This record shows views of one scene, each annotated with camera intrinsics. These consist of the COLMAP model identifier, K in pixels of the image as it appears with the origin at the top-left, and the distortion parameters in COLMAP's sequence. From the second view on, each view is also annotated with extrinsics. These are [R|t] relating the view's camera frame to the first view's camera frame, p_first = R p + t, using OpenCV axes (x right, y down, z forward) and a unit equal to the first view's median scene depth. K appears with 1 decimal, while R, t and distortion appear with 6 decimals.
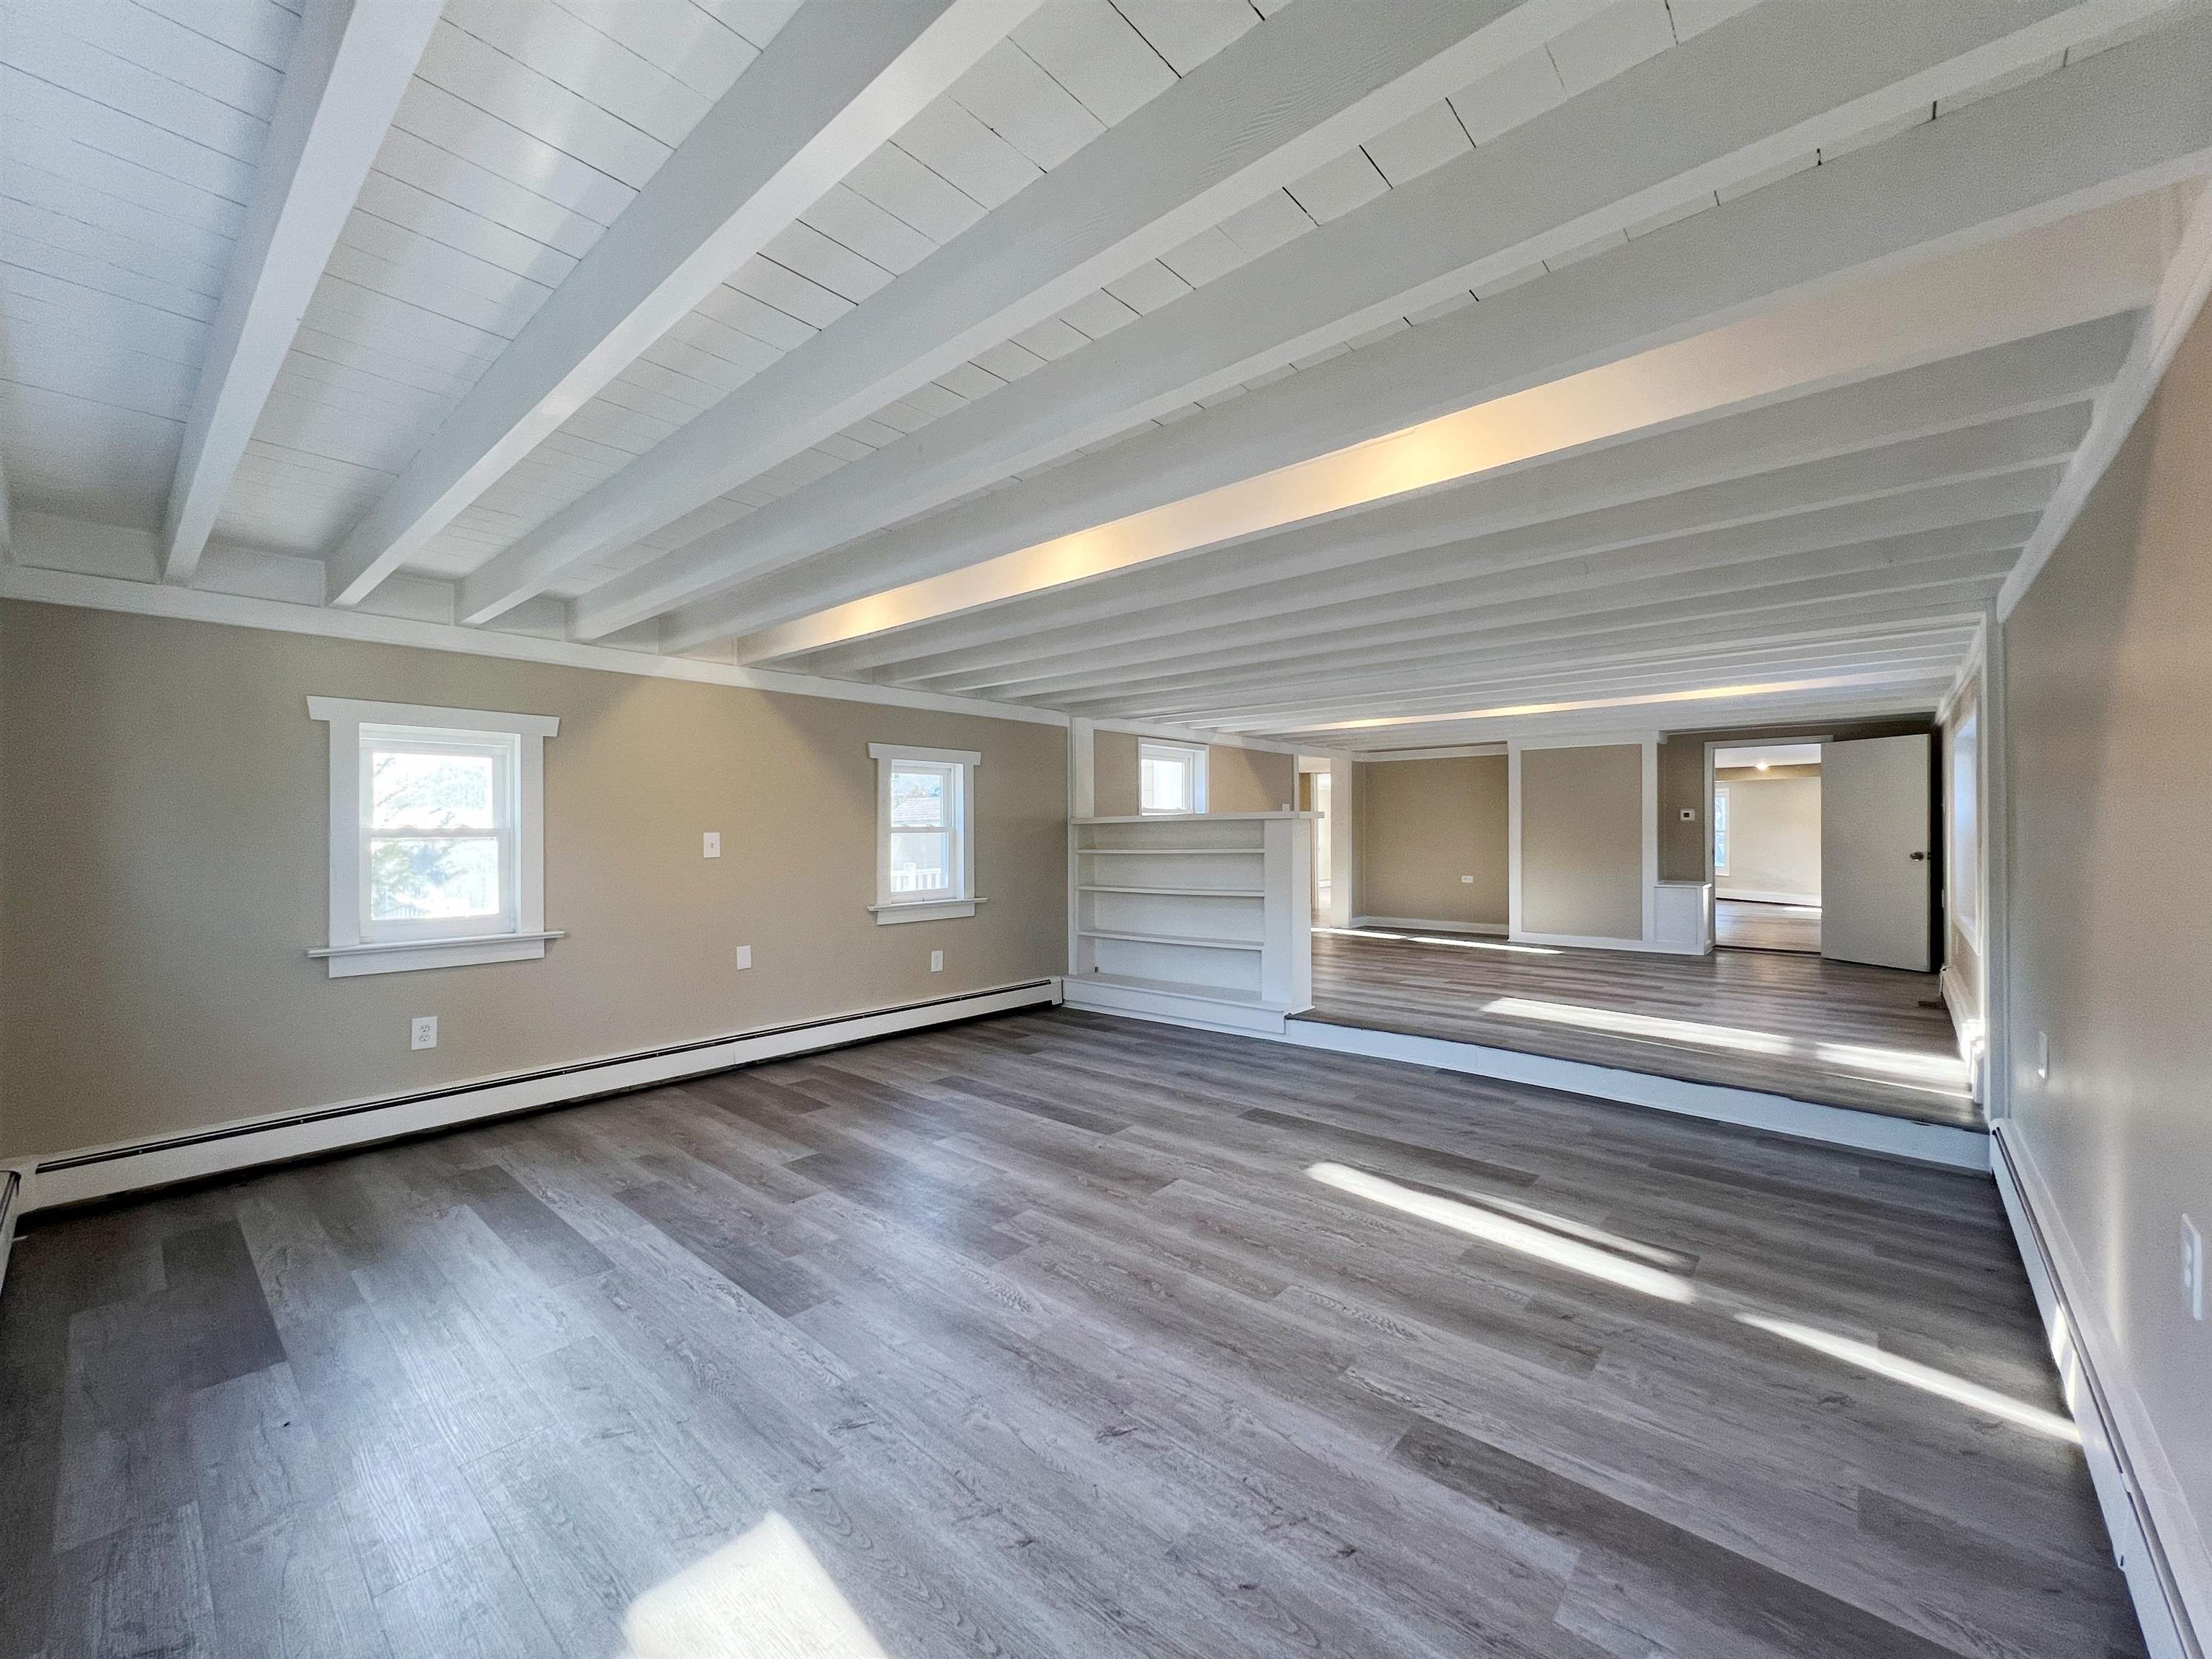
lens RADIAL K [[881.9, 0, 1097.5], [0, 881.9, 829.9], [0, 0, 1]] dist [-0.001867, 0.000033]
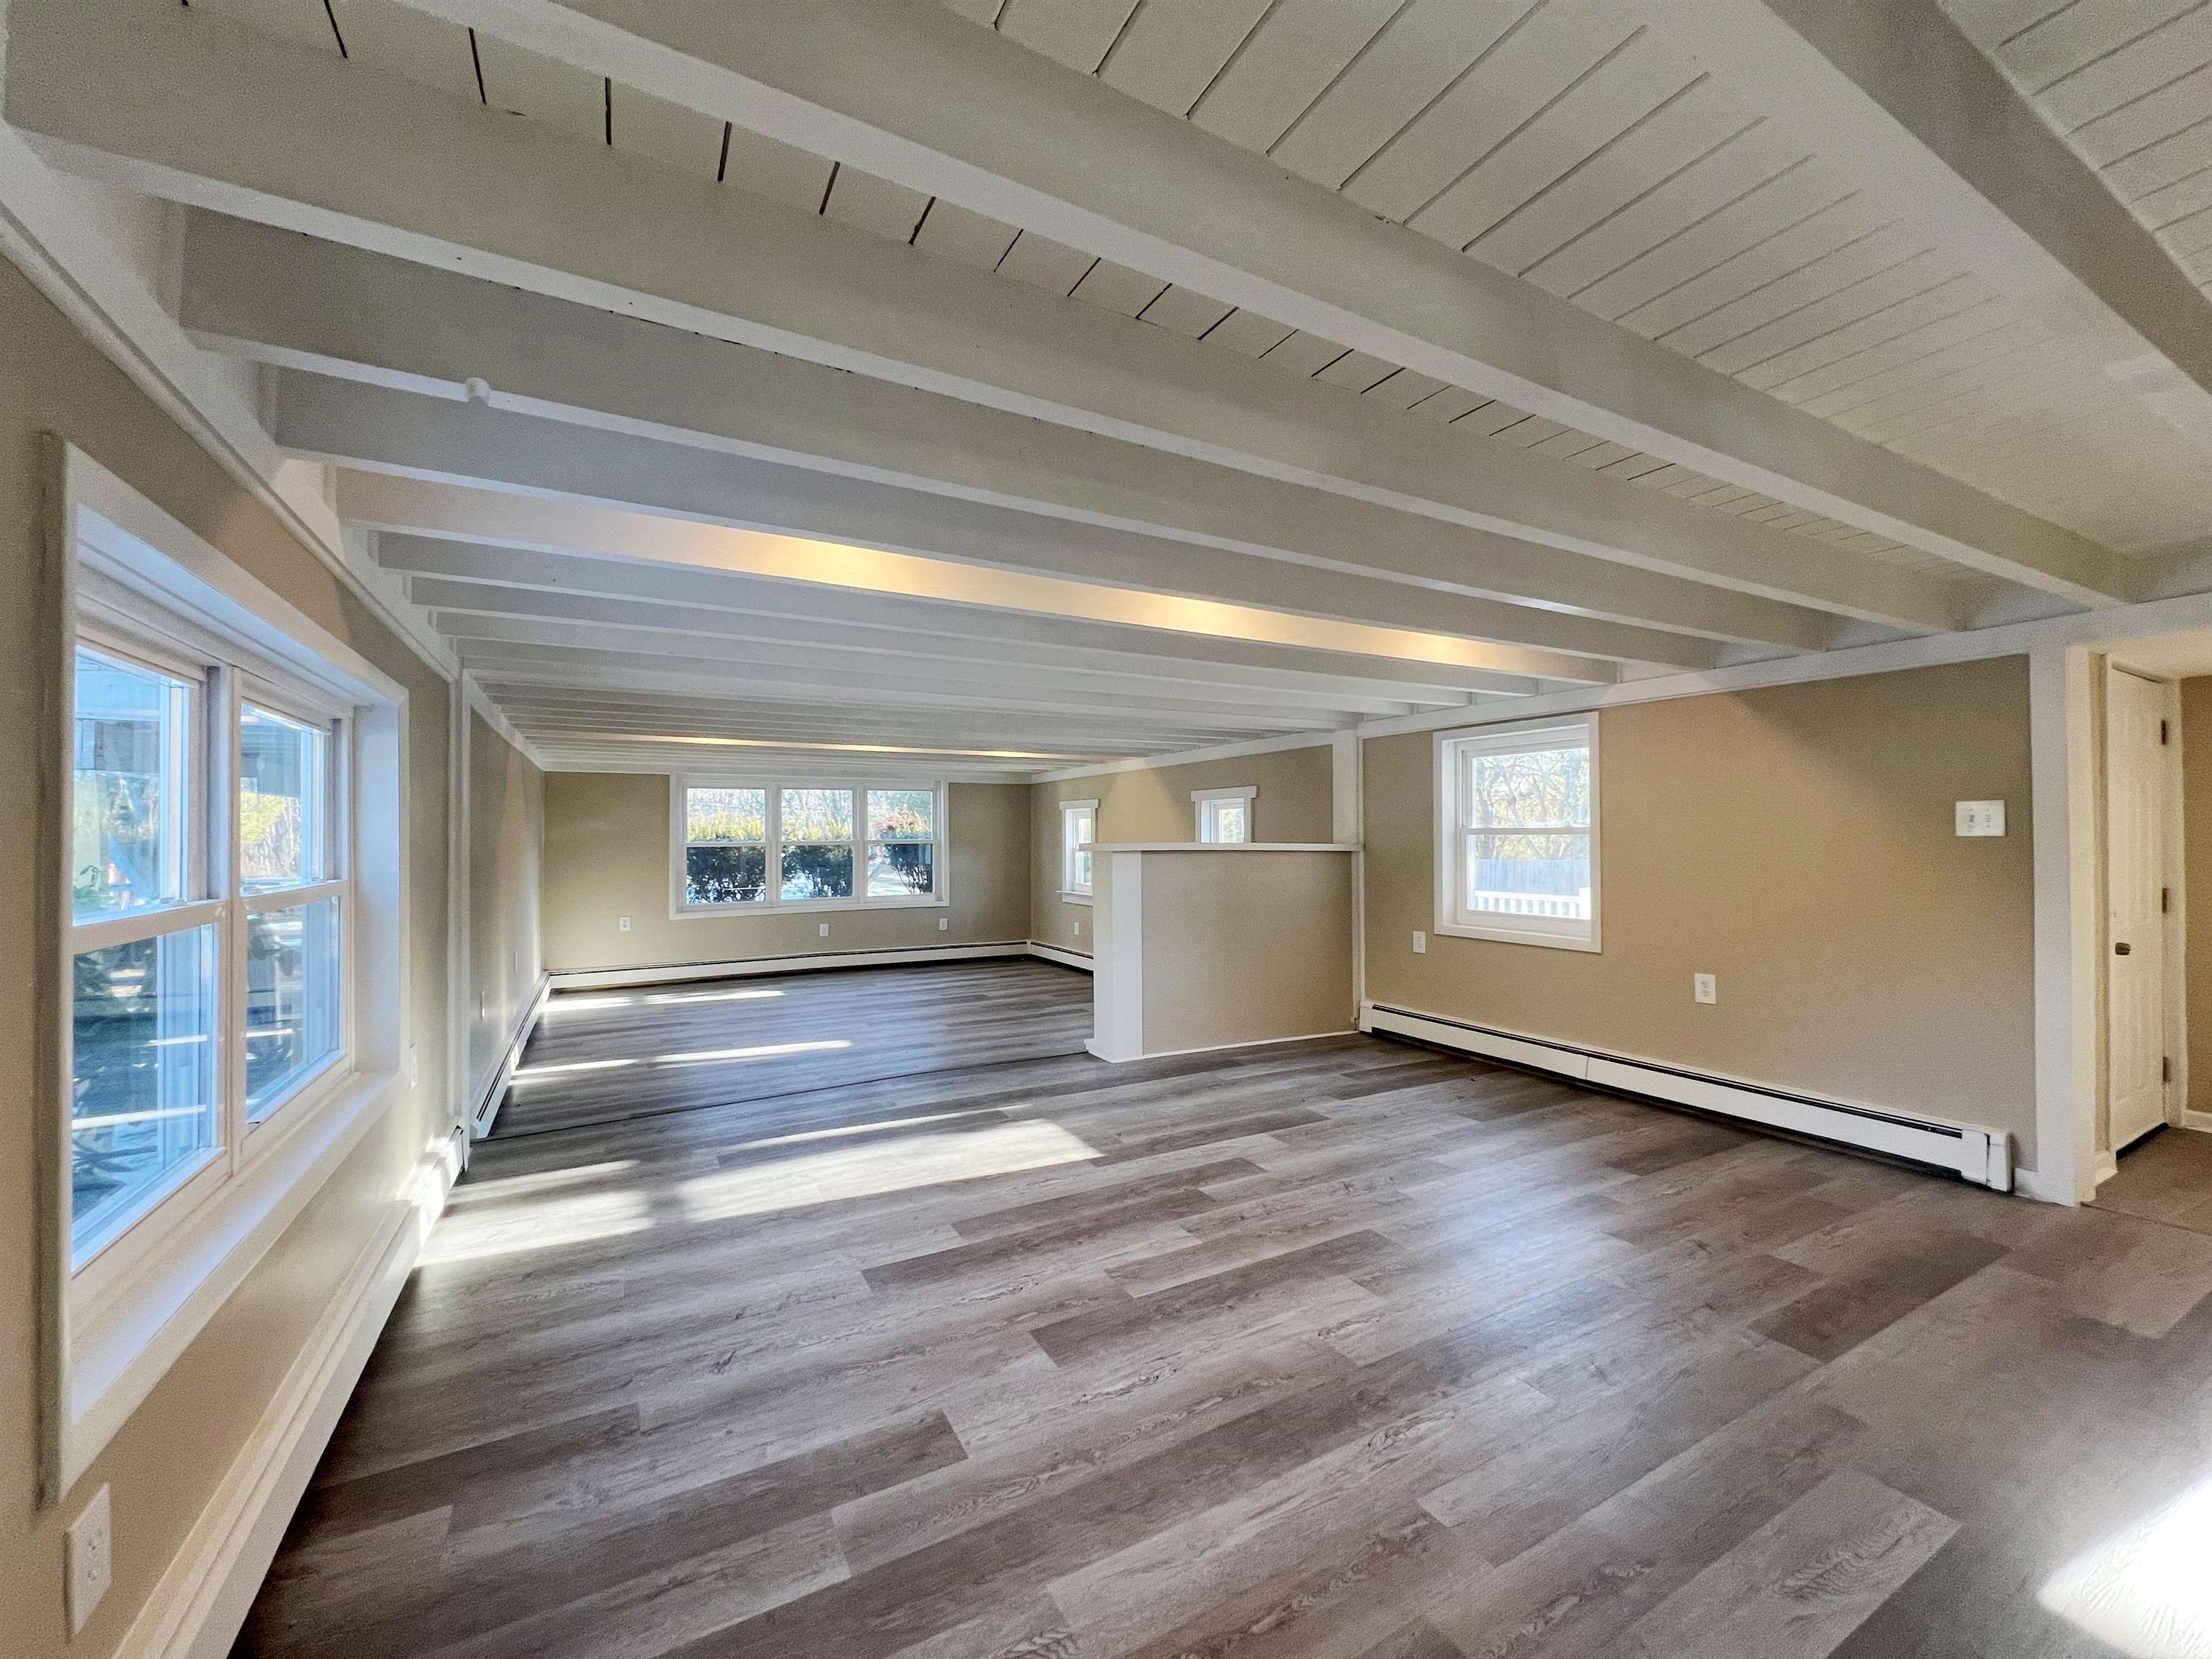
lens RADIAL K [[881.9, 0, 1097.5], [0, 881.9, 829.9], [0, 0, 1]] dist [-0.001867, 0.000033]
pose [[-0.335951, -0.001480, -0.941878, 0.753312], [0.006909, 0.999968, -0.004035, -0.020866], [0.941854, -0.007863, -0.335930, 0.886196]]
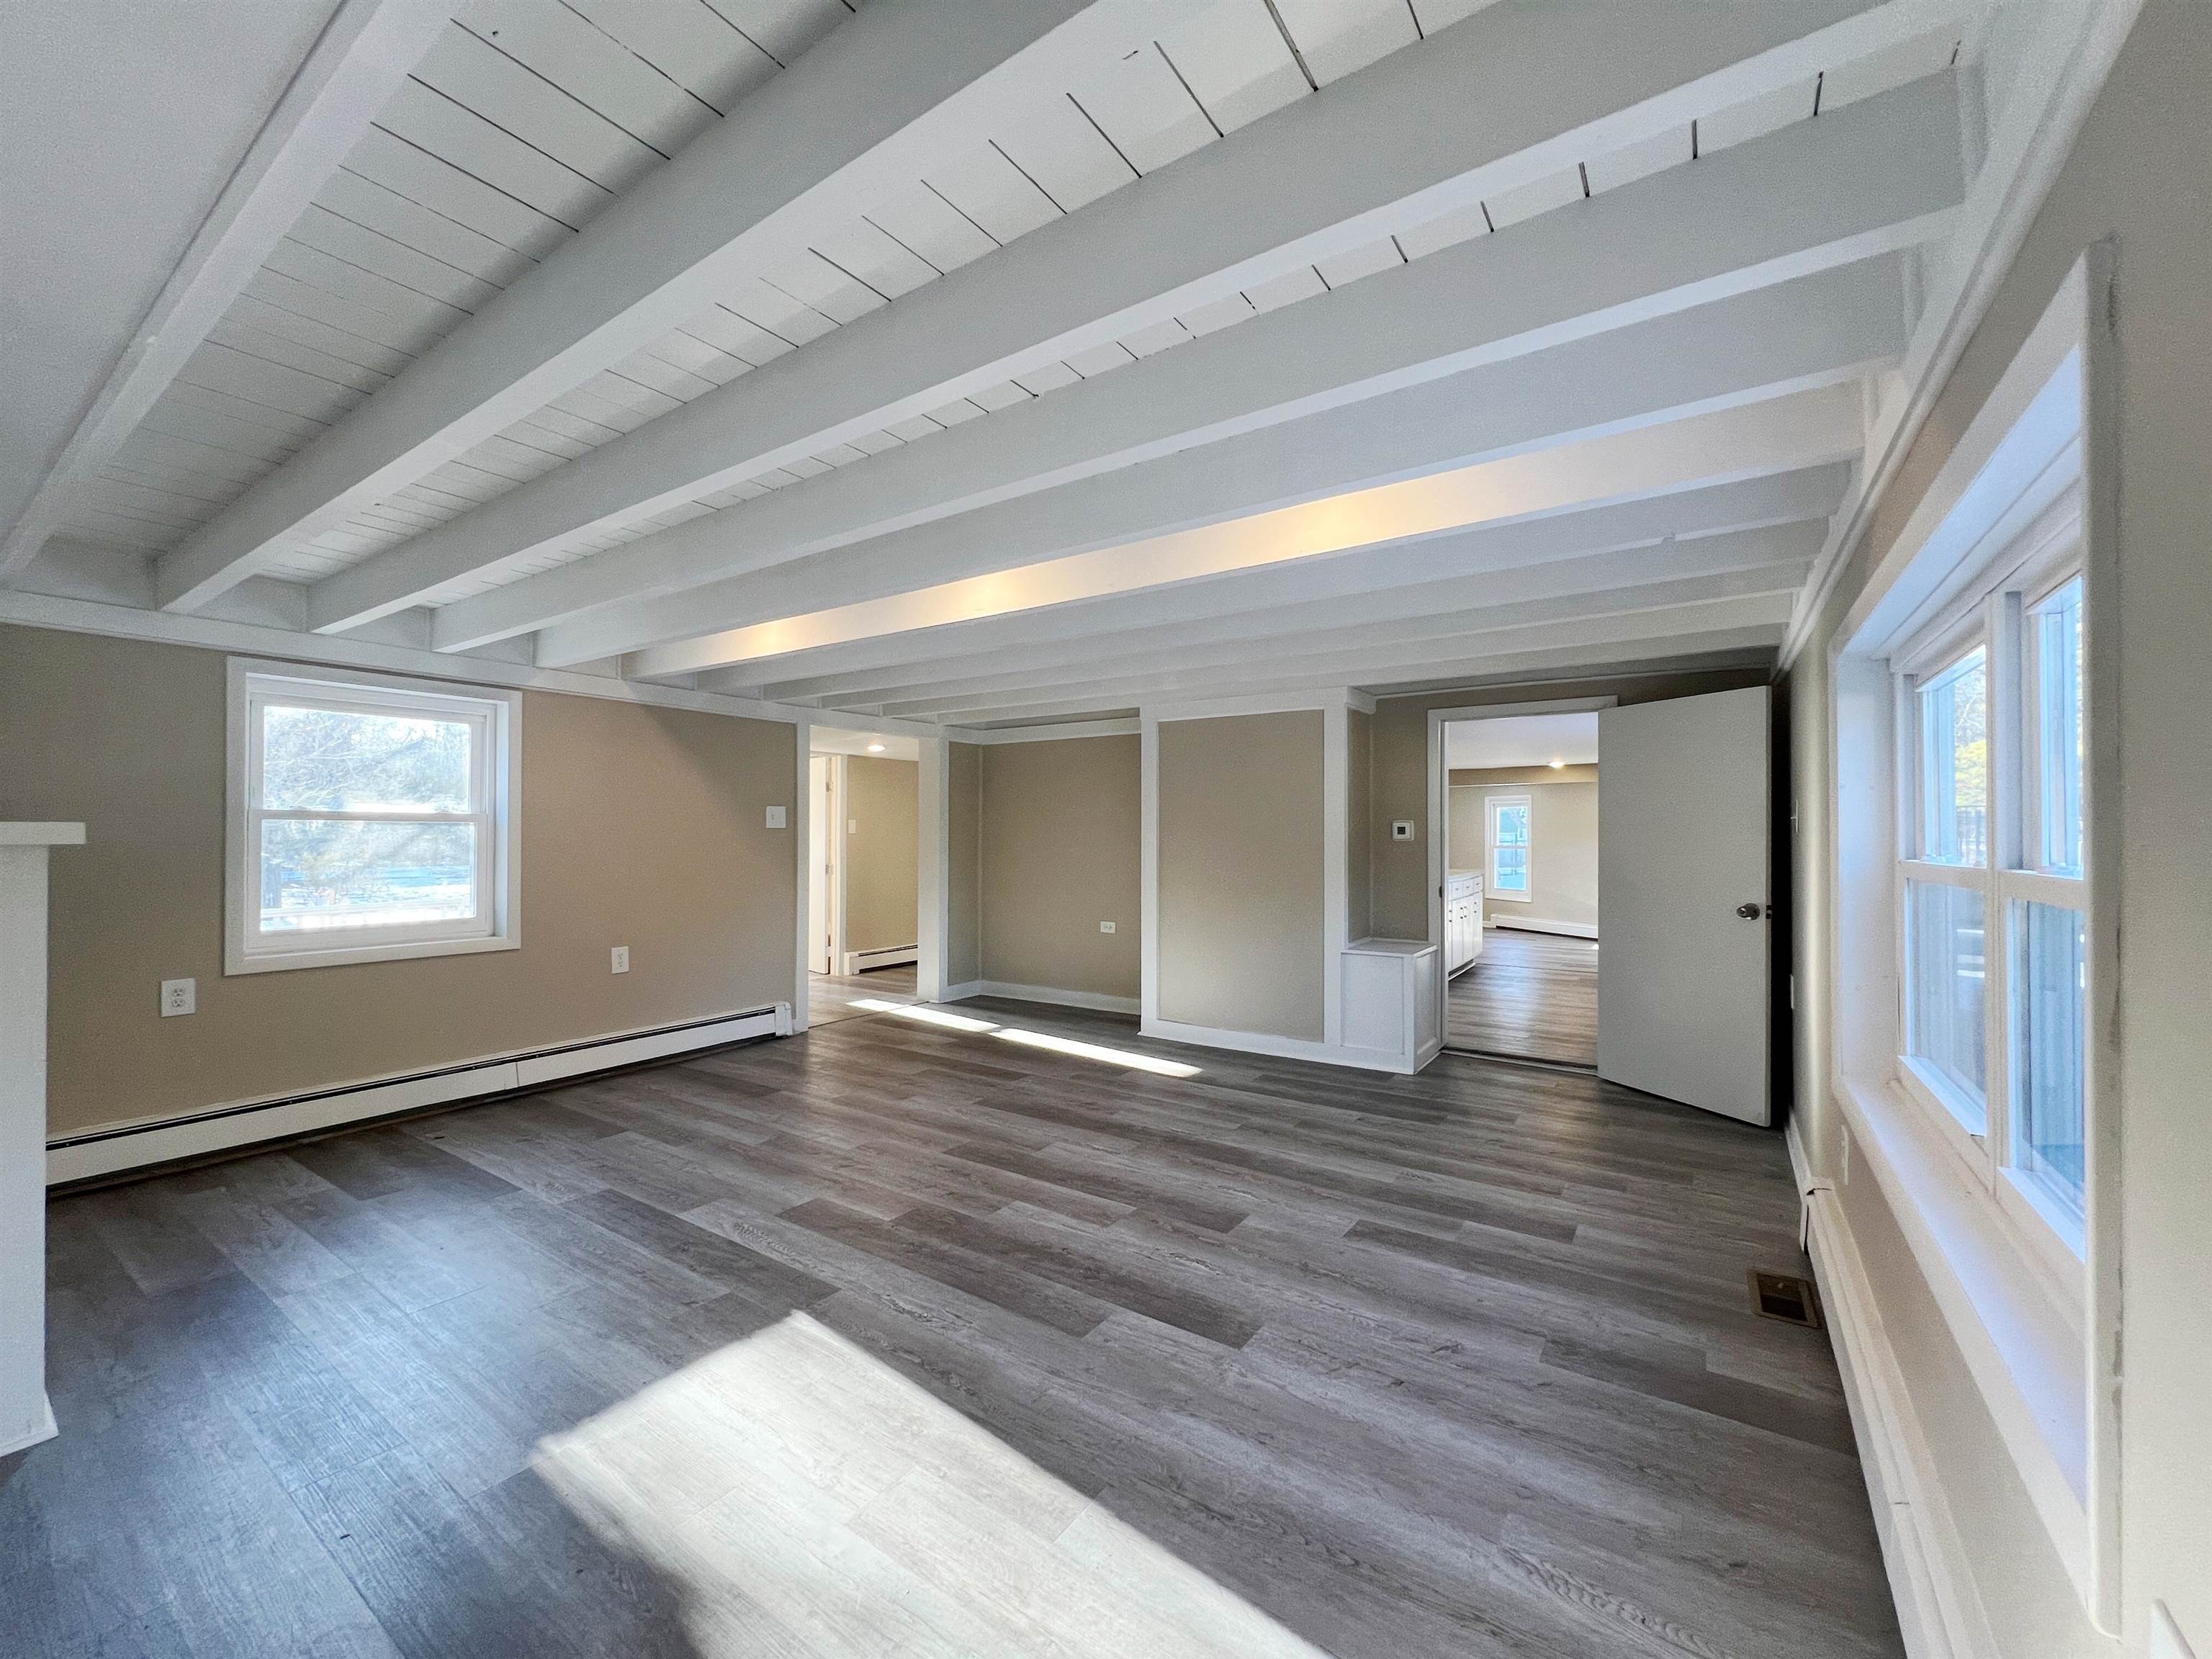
lens RADIAL K [[883.8, 0, 1098.9], [0, 883.8, 827.2], [0, 0, 1]] dist [-0.000437, -0.000201]
pose [[0.992492, 0.007519, 0.122081, 0.401934], [-0.006226, 0.999920, -0.010966, -0.011584], [-0.122154, 0.010124, 0.992460, 0.437595]]
